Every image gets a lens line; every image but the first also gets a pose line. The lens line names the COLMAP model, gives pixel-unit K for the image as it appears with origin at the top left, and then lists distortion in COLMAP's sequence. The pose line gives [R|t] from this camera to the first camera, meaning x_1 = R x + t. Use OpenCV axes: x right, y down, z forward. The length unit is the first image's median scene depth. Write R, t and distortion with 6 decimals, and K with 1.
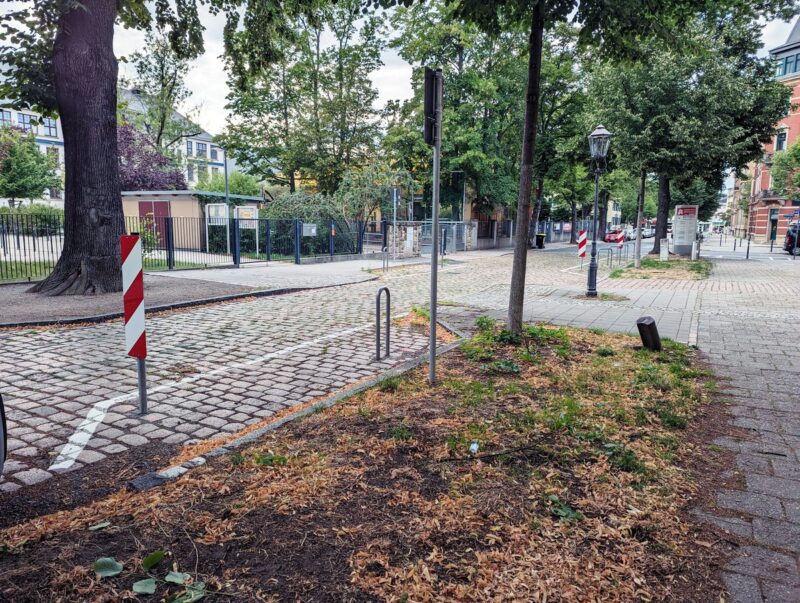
lens RADIAL K [[550.9, 0, 401.1], [0, 550.9, 302.7], [0, 0, 1]] dist [-0.001084, 0.000480]
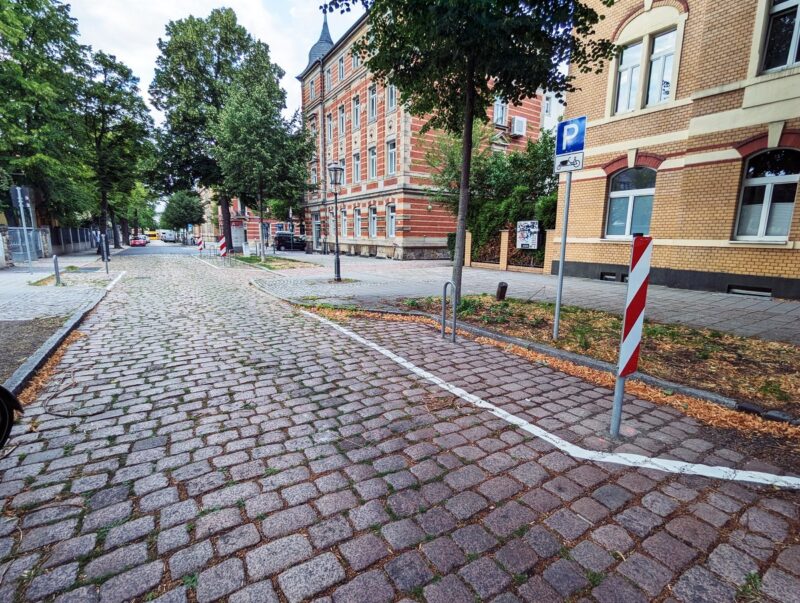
lens RADIAL K [[384.3, 0, 400.9], [0, 384.3, 302.9], [0, 0, 1]] dist [-0.006783, -0.000582]
pose [[0.504635, -0.155335, 0.849244, -0.840758], [0.118815, 0.986816, 0.109896, -0.089841], [-0.855118, 0.045446, 0.516438, 0.709326]]
